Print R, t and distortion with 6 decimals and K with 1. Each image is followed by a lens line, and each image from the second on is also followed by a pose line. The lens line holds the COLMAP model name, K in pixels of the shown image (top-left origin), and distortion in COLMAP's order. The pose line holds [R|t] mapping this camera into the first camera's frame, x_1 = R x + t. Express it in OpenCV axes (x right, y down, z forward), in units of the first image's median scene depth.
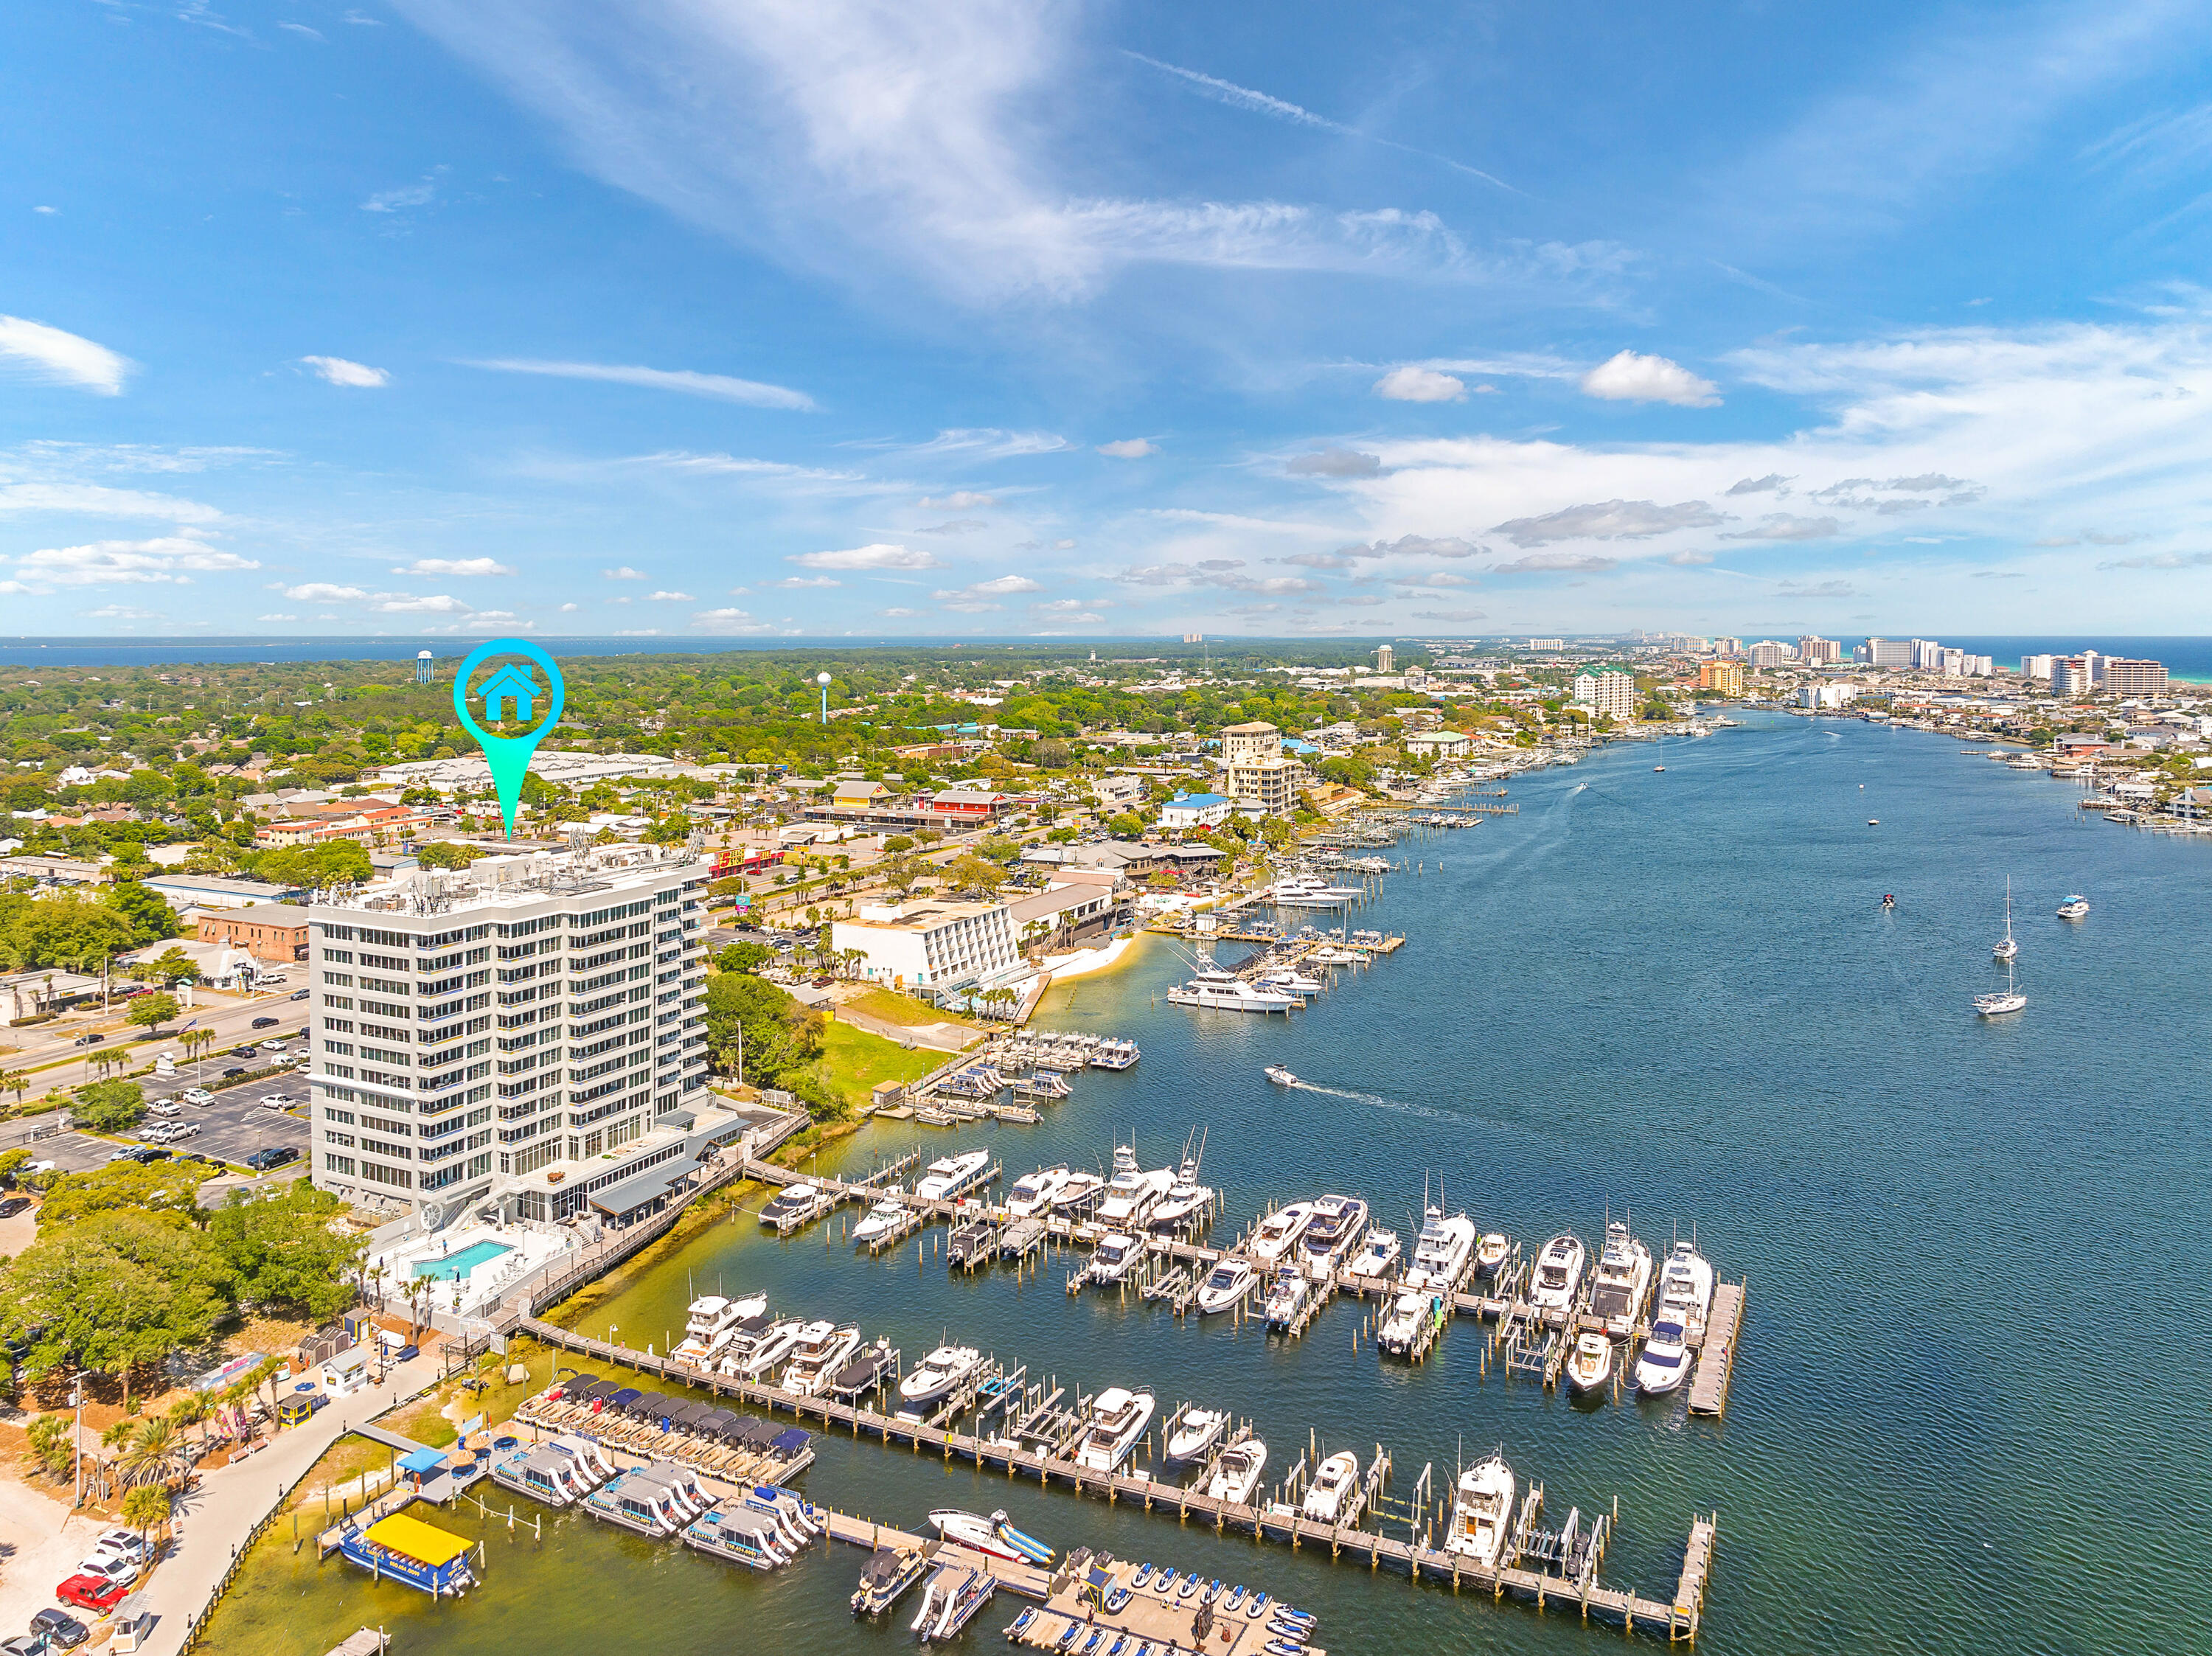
lens RADIAL K [[1605.4, 0, 1129.1], [0, 1605.4, 689.8], [0, 0, 1]] dist [-0.043189, 0.001209]
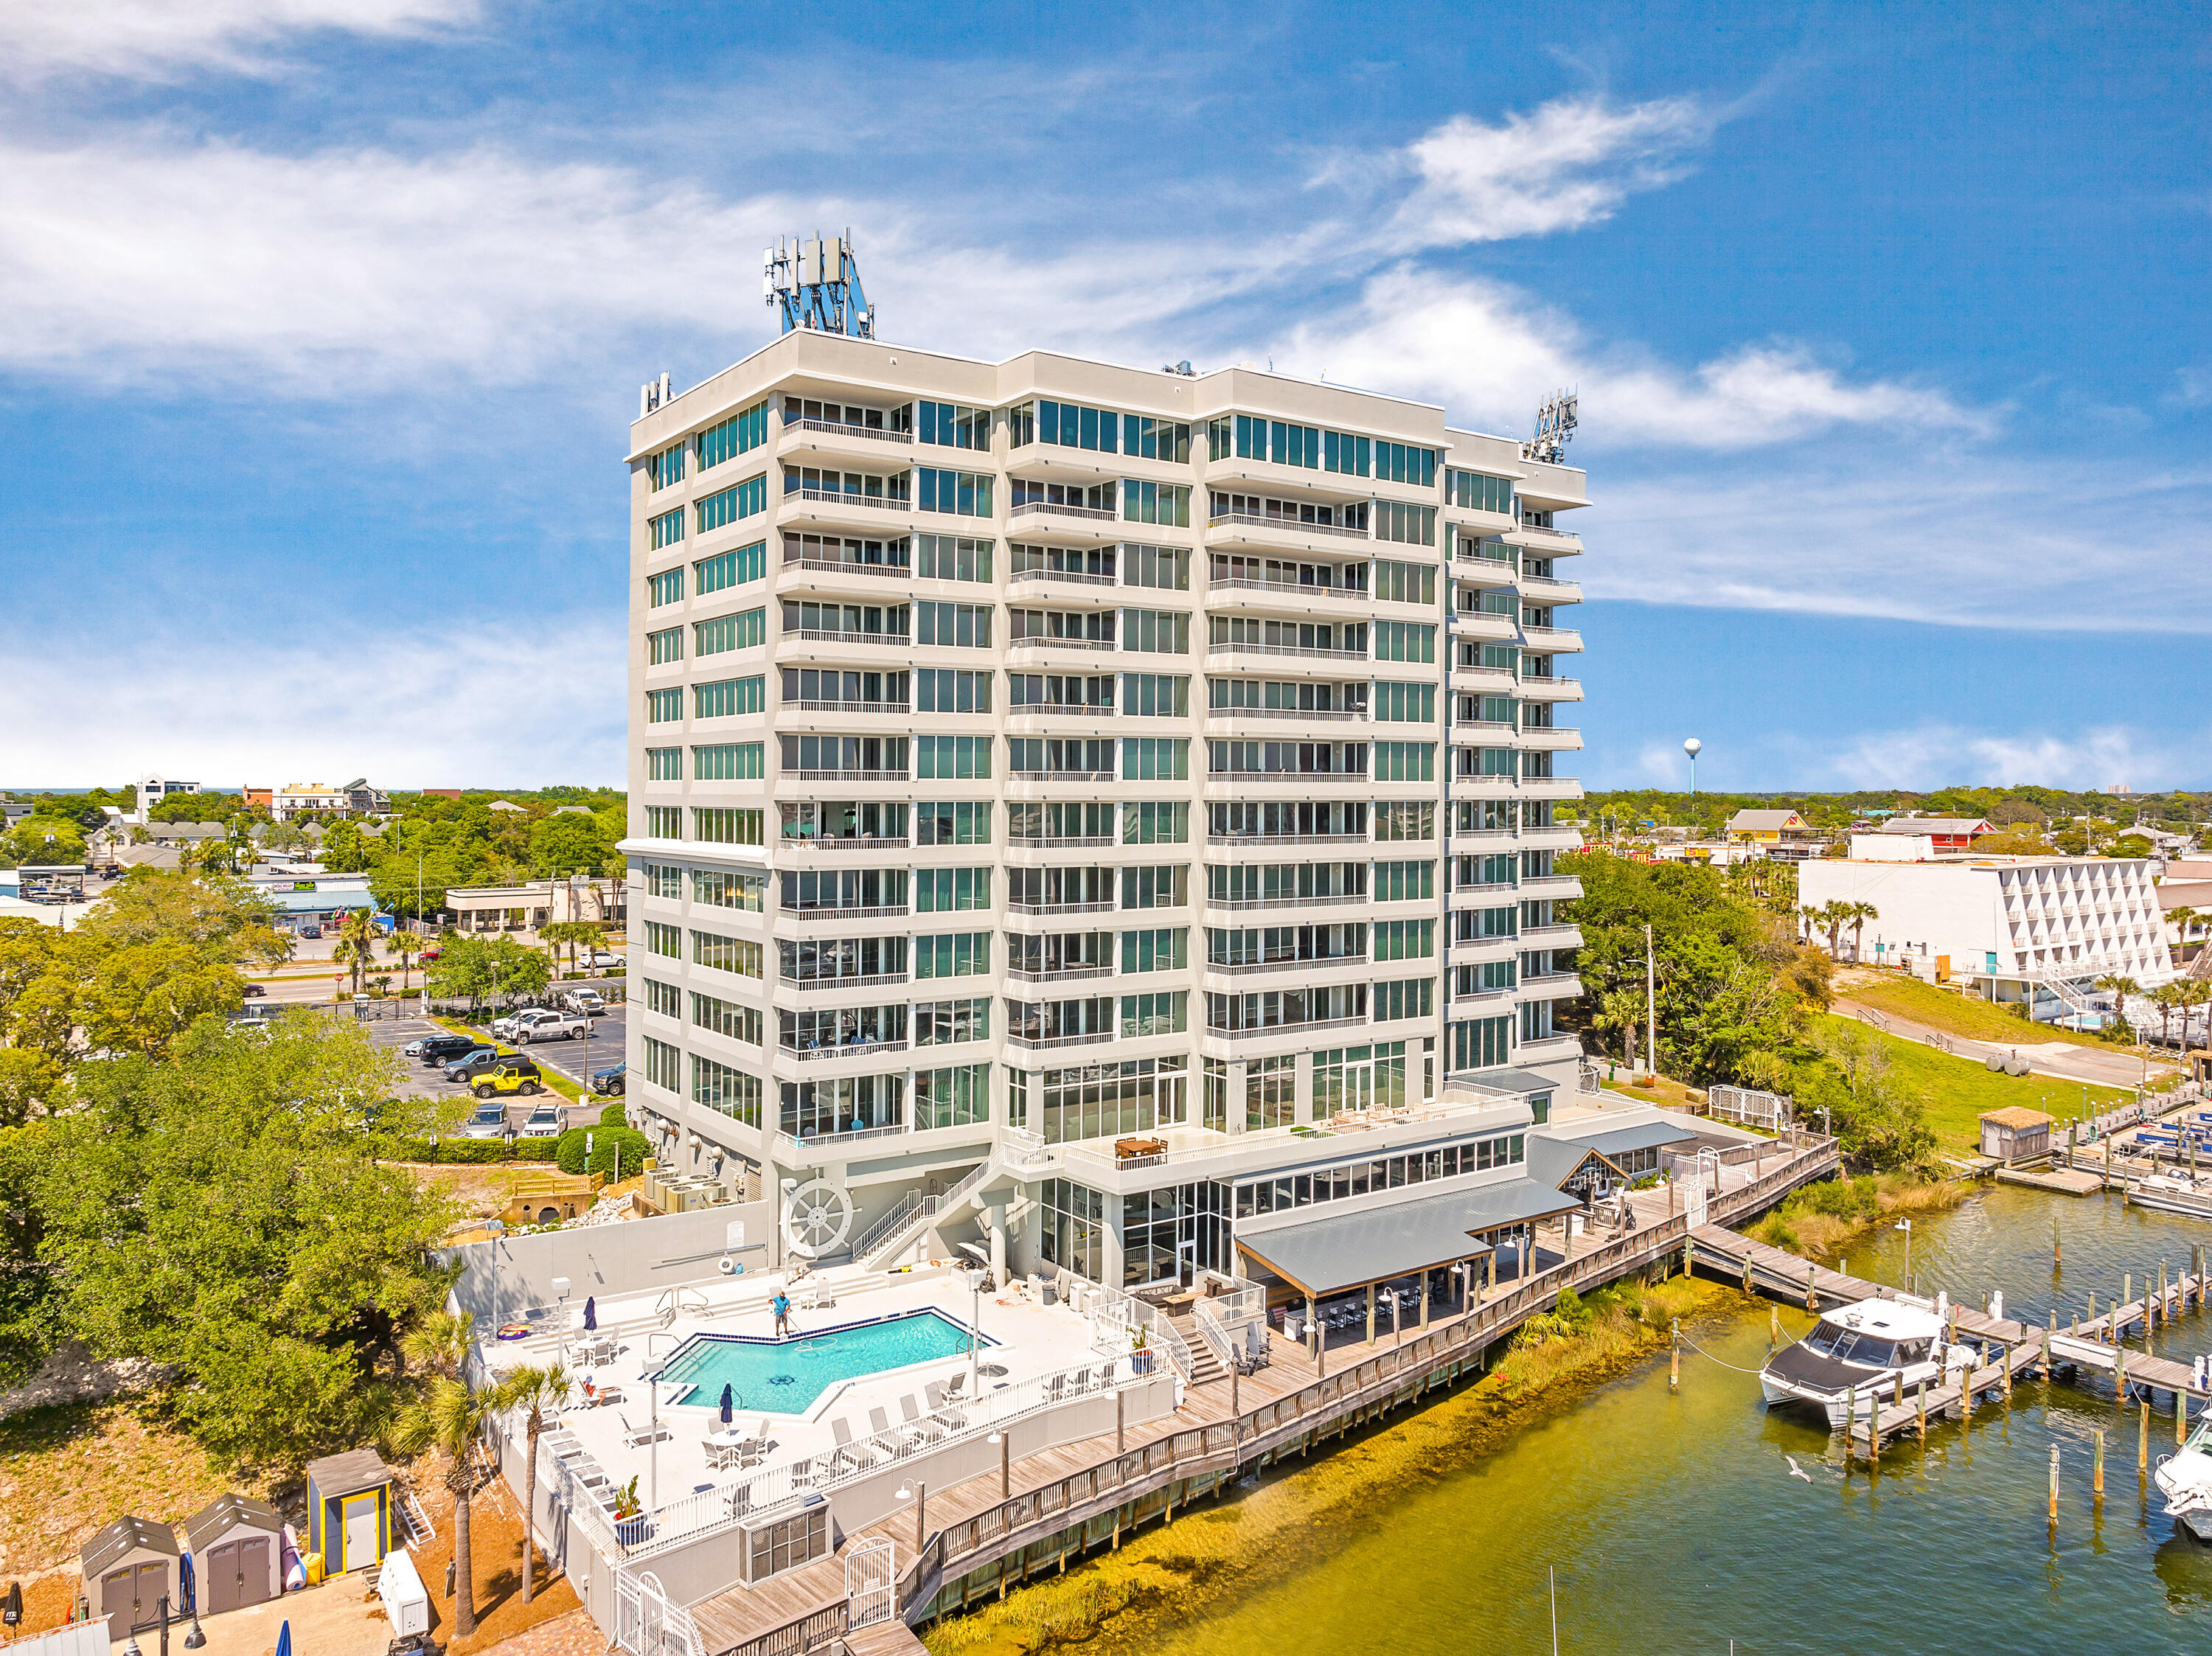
lens RADIAL K [[1605.4, 0, 1129.1], [0, 1605.4, 689.8], [0, 0, 1]] dist [-0.043189, 0.001209]
pose [[0.871858, -0.029079, -0.488894, -0.186366], [-0.021787, 0.994945, -0.098031, 0.231012], [0.489273, 0.096121, 0.866817, 0.664714]]
